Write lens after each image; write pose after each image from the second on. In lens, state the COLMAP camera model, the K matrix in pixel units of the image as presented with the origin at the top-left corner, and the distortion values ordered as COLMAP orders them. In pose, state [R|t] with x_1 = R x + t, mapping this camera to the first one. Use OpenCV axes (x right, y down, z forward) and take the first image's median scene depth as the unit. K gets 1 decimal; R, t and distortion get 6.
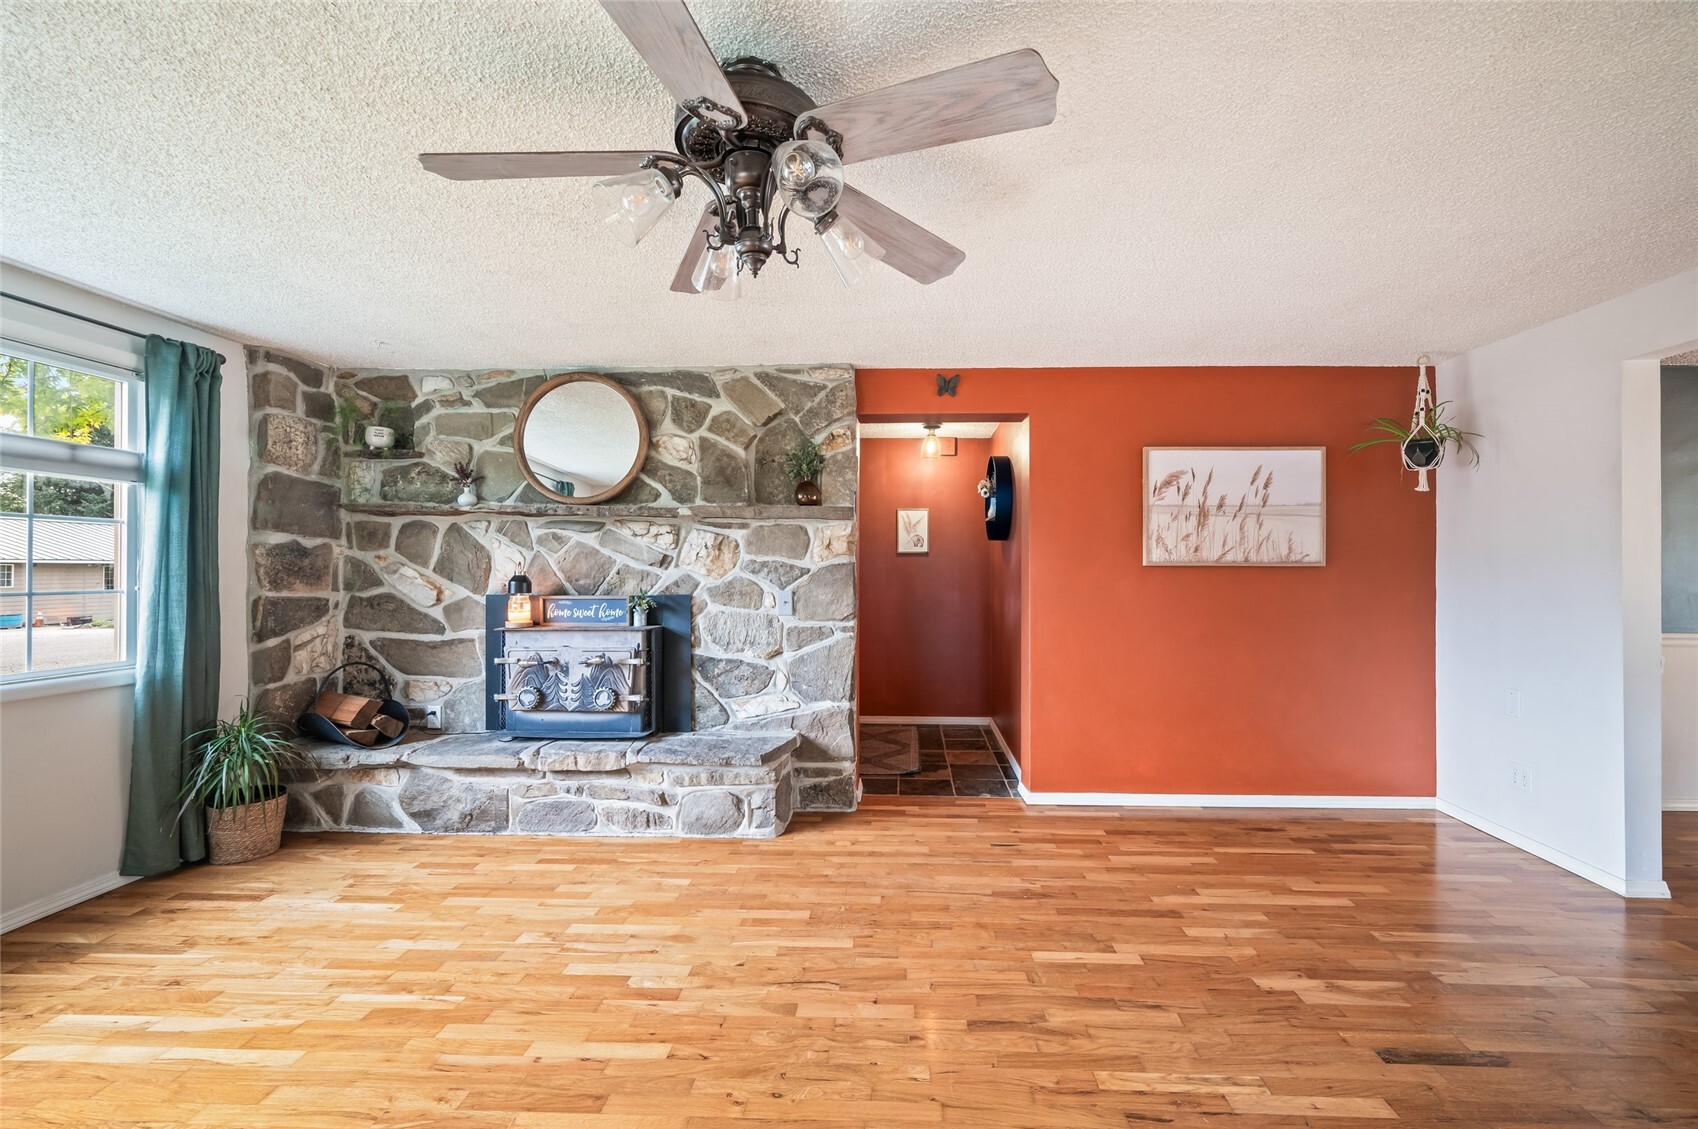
lens RADIAL K [[678.0, 0, 884.9], [0, 678.0, 562.2], [0, 0, 1]] dist [0.000396, -0.000380]
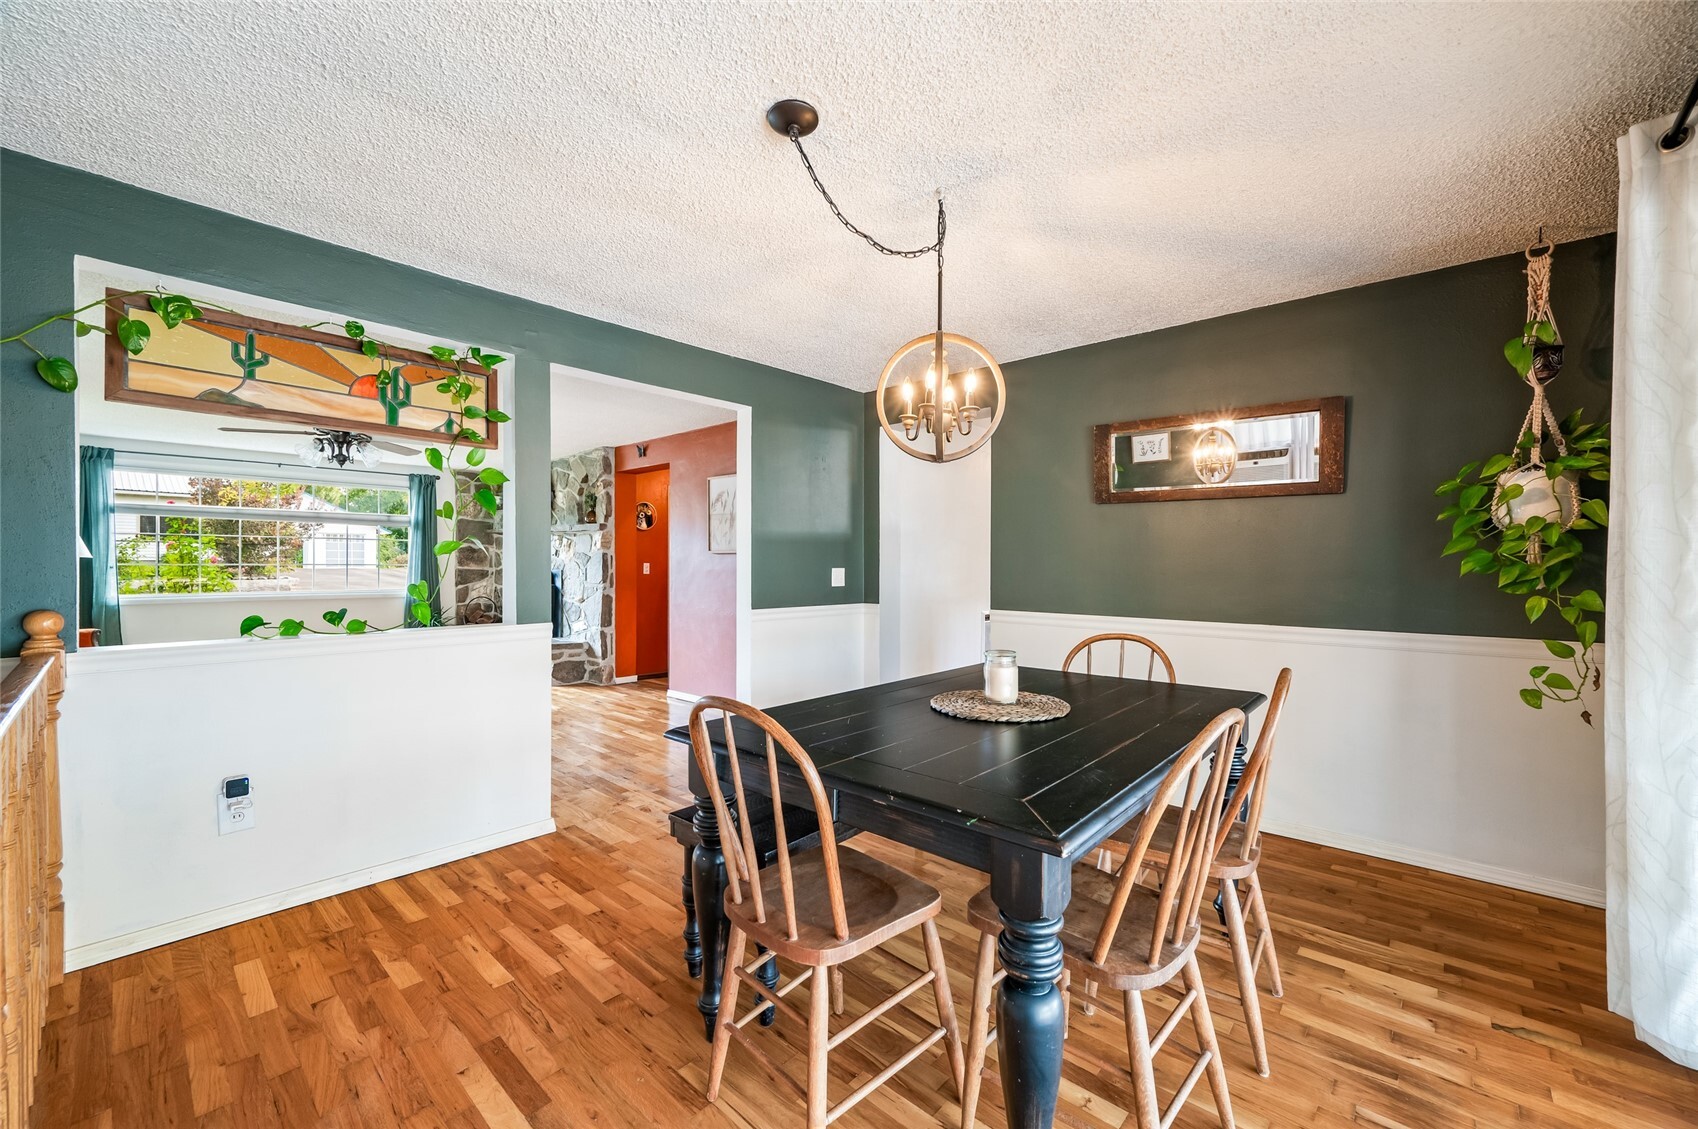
lens RADIAL K [[670.1, 0, 852.0], [0, 670.1, 564.2], [0, 0, 1]] dist [0.000496, -0.000288]
pose [[0.768212, 0.001797, -0.640193, 1.662147], [0.001690, 0.999987, 0.004835, 0.023675], [0.640193, -0.004796, 0.768199, 0.021112]]
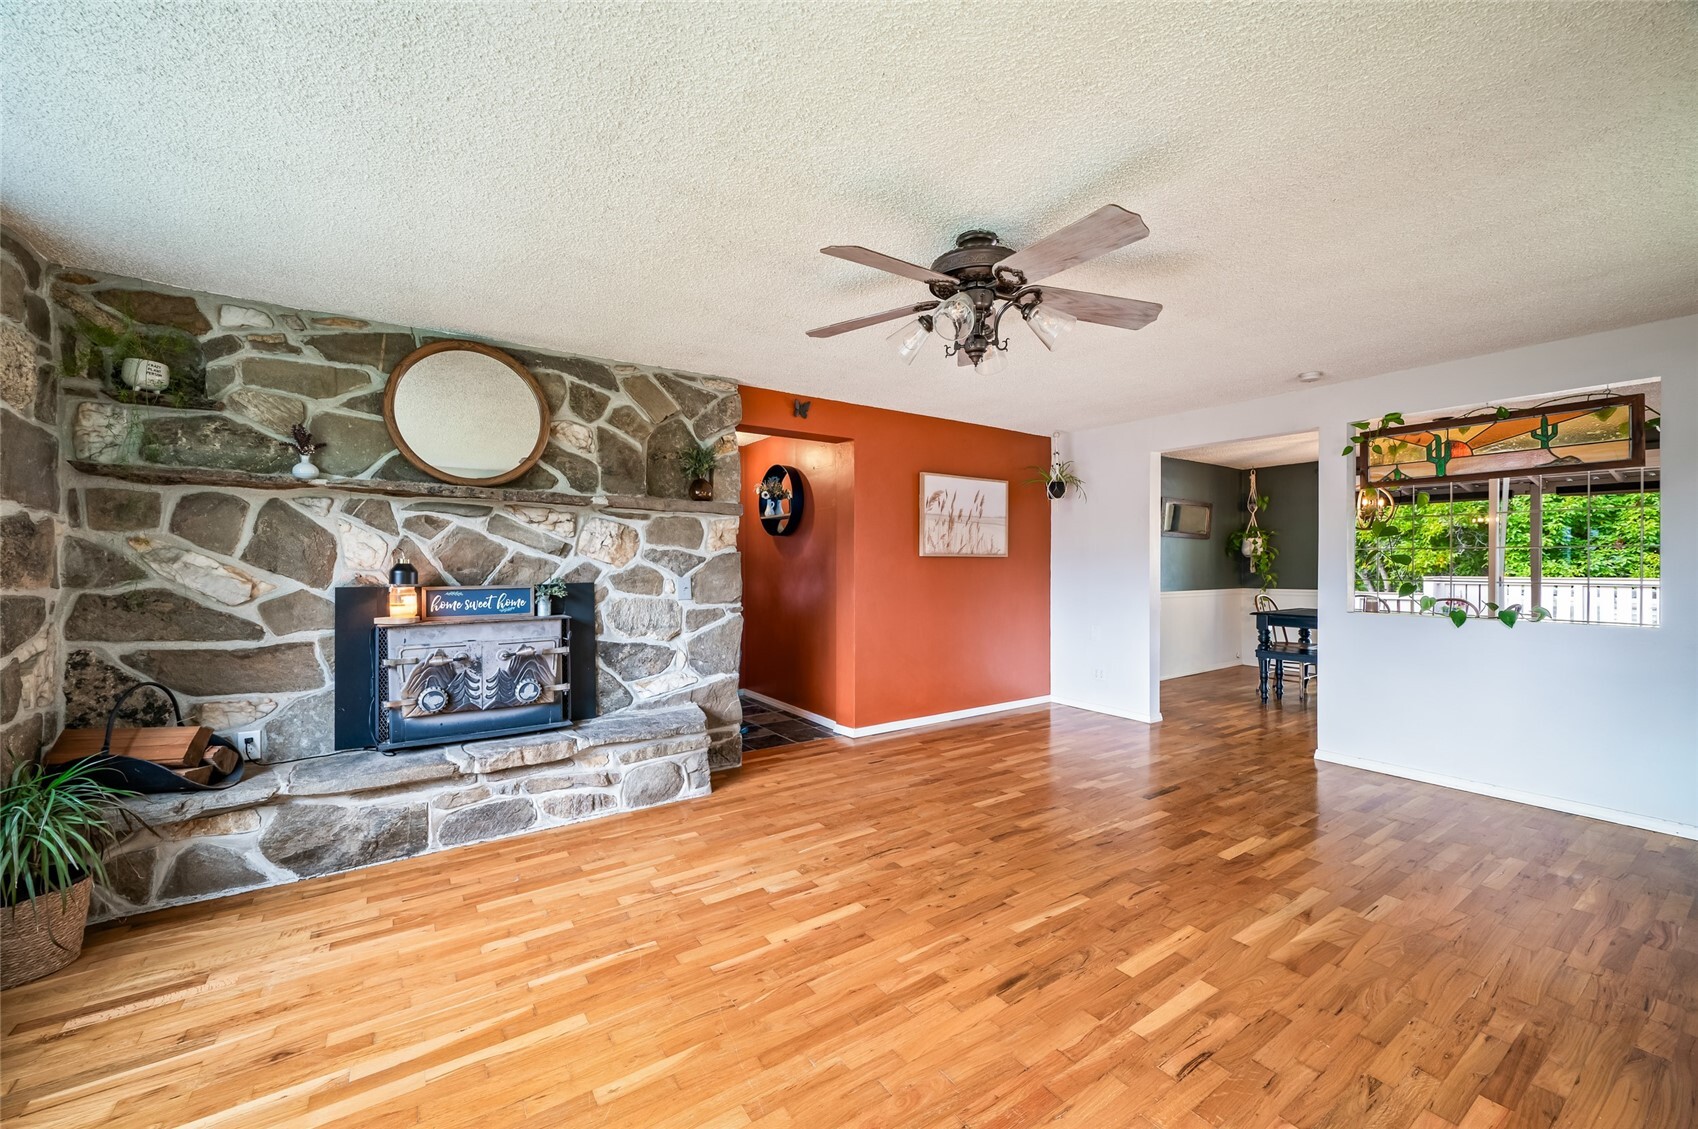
lens RADIAL K [[670.1, 0, 852.0], [0, 670.1, 564.2], [0, 0, 1]] dist [0.000496, -0.000288]
pose [[0.801414, -0.002446, 0.598106, -0.578622], [-0.002673, 0.999967, 0.007672, 0.011802], [-0.598105, -0.007747, 0.801381, -0.033532]]
